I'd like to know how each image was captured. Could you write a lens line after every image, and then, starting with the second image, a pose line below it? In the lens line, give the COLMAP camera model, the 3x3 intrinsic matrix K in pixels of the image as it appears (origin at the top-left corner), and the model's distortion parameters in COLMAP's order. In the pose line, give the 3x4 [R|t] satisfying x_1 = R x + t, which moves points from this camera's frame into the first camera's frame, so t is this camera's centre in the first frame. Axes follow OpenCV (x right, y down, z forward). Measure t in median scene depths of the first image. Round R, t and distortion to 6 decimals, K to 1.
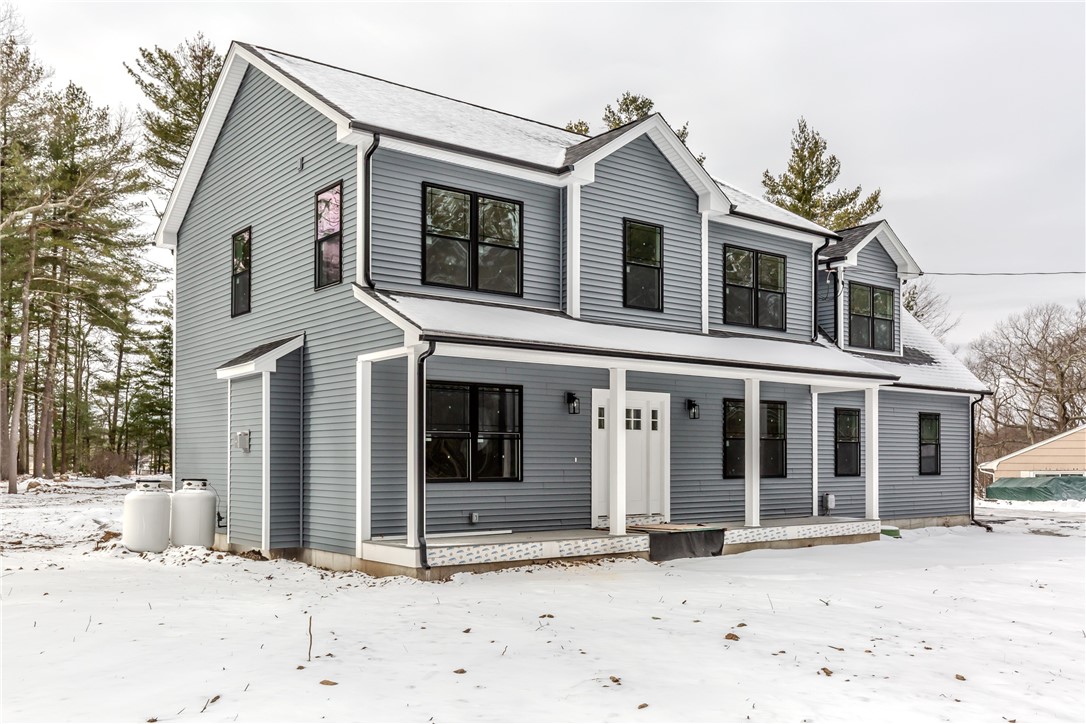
lens RADIAL K [[973.8, 0, 542.3], [0, 973.8, 463.3], [0, 0, 1]] dist [-0.005365, 0.000443]
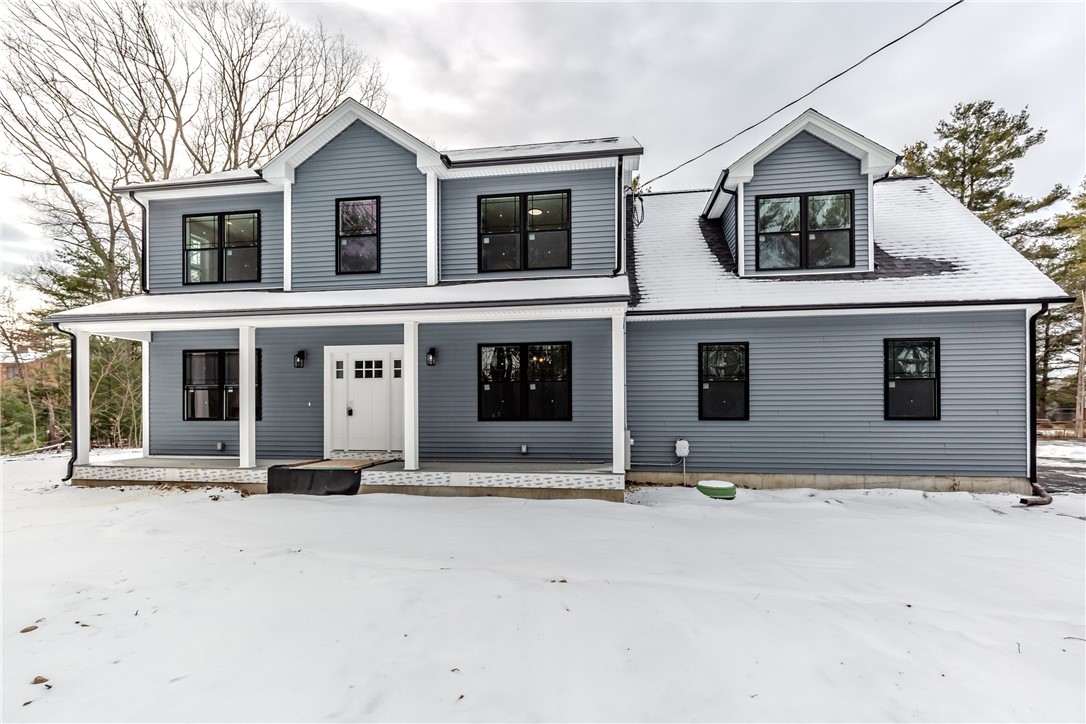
lens RADIAL K [[515.4, 0, 543.0], [0, 515.4, 405.2], [0, 0, 1]] dist [-0.000260, -0.000132]
pose [[0.691563, -0.005025, -0.722299, 0.512925], [0.003858, 0.999987, -0.003263, 0.000712], [0.722306, -0.000530, 0.691574, 0.541434]]
